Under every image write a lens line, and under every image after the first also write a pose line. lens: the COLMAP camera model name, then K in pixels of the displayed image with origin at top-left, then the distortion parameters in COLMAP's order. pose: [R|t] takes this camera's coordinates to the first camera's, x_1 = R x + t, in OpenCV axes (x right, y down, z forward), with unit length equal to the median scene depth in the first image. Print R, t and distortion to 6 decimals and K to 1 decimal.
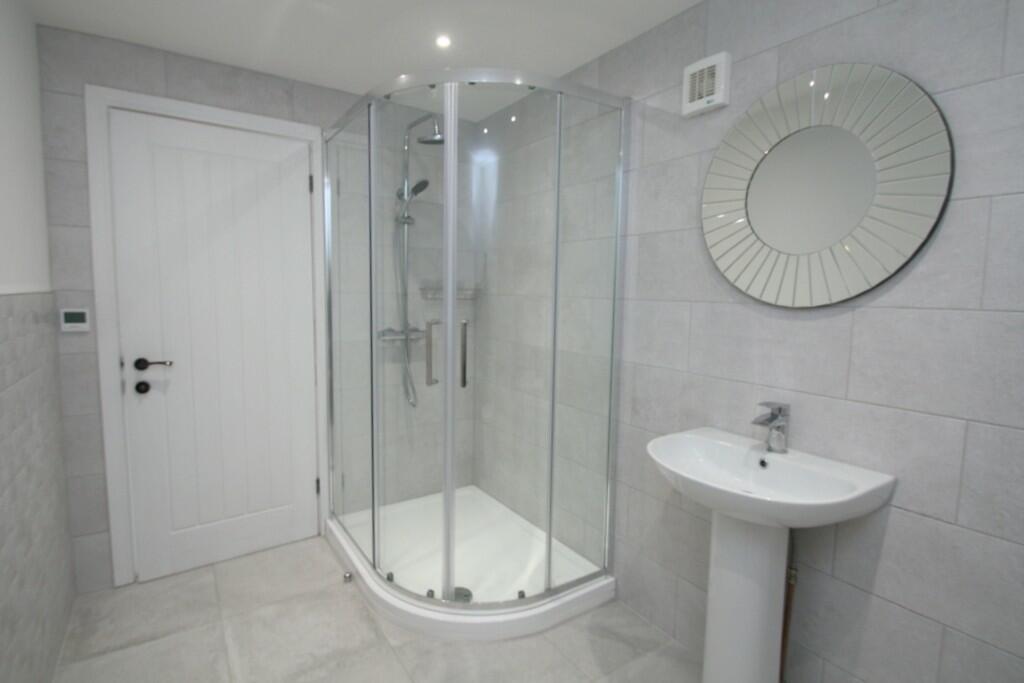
lens RADIAL K [[470.4, 0, 498.7], [0, 470.4, 338.3], [0, 0, 1]] dist [-0.079415, -0.000009]
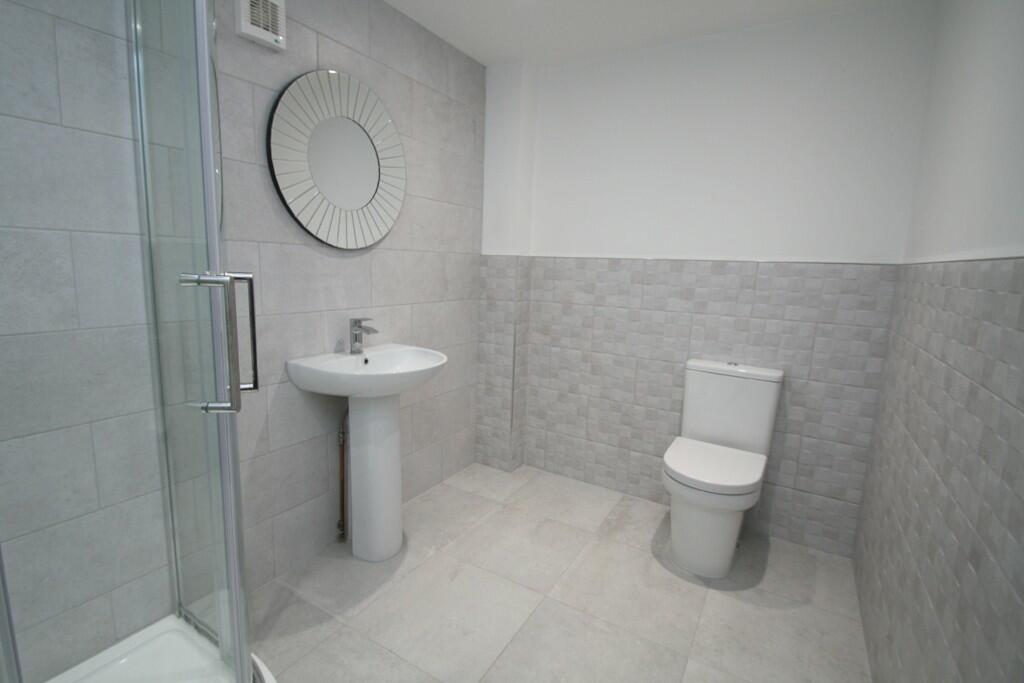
lens RADIAL K [[470.4, 0, 498.7], [0, 470.4, 338.3], [0, 0, 1]] dist [-0.079415, -0.000009]
pose [[-0.446379, -0.178390, 0.876882, -0.784792], [0.023085, 0.977306, 0.210571, -0.083207], [-0.894546, 0.114237, -0.432131, 1.135572]]
